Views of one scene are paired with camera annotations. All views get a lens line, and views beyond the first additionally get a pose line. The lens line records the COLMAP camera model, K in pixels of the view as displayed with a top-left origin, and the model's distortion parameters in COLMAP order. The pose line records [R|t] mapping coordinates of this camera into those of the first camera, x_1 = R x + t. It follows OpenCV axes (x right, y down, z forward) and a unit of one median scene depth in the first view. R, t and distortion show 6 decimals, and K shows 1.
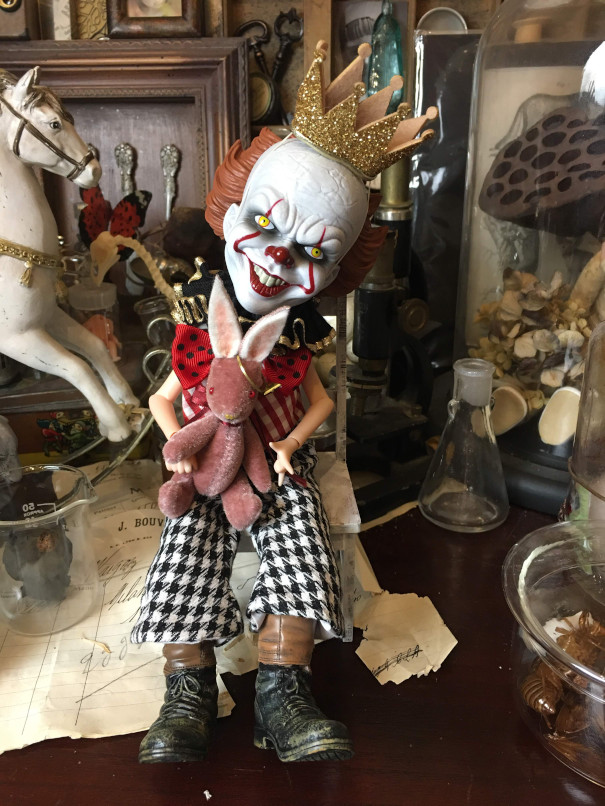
lens RADIAL K [[704.0, 0, 305.8], [0, 704.0, 398.1], [0, 0, 1]] dist [0.066344, -0.119018]
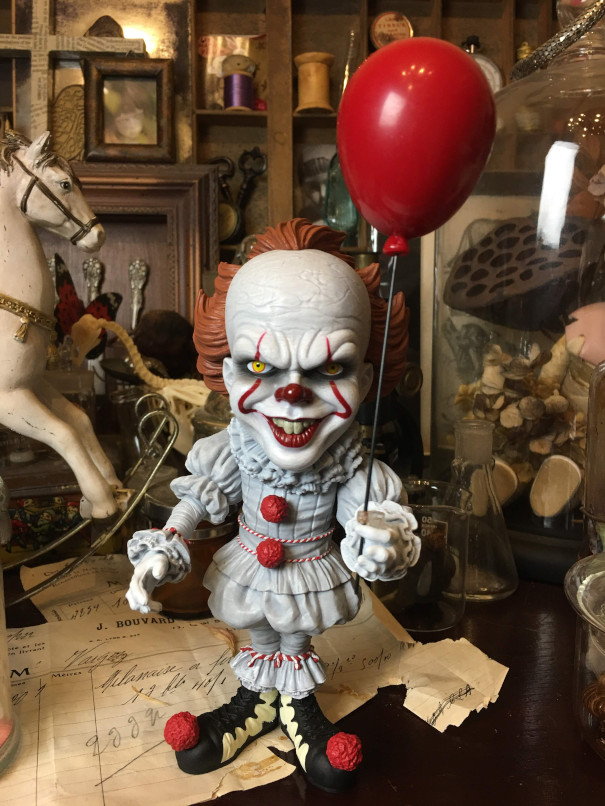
lens RADIAL K [[704.0, 0, 305.8], [0, 704.0, 398.1], [0, 0, 1]] dist [0.066344, -0.119018]
pose [[0.991237, -0.006596, 0.131934, -0.120467], [0.040565, 0.965693, -0.256498, 0.152255], [-0.125716, 0.259602, 0.957498, 0.049360]]
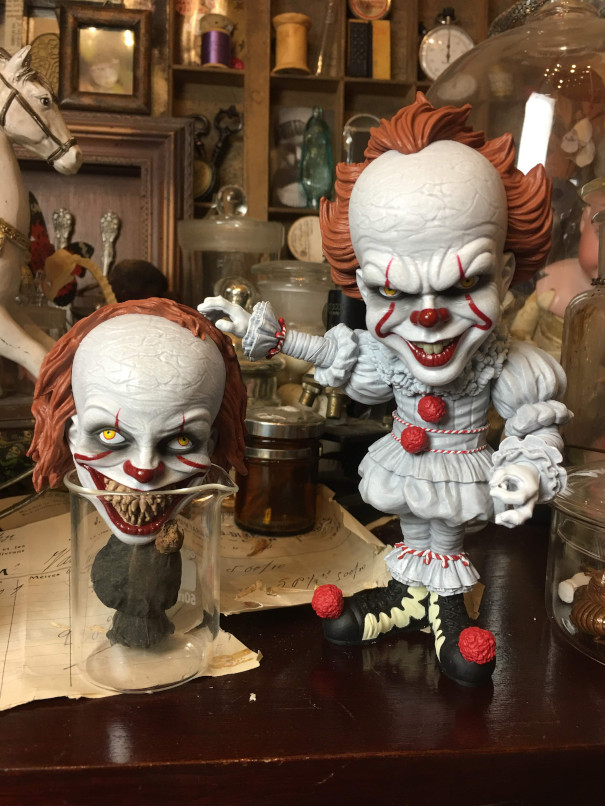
lens RADIAL K [[704.0, 0, 305.8], [0, 704.0, 398.1], [0, 0, 1]] dist [0.066344, -0.119018]
pose [[0.981893, 0.016169, 0.188744, -0.143288], [0.034434, 0.964517, -0.261764, 0.239431], [-0.186280, 0.263523, 0.946496, 0.078575]]
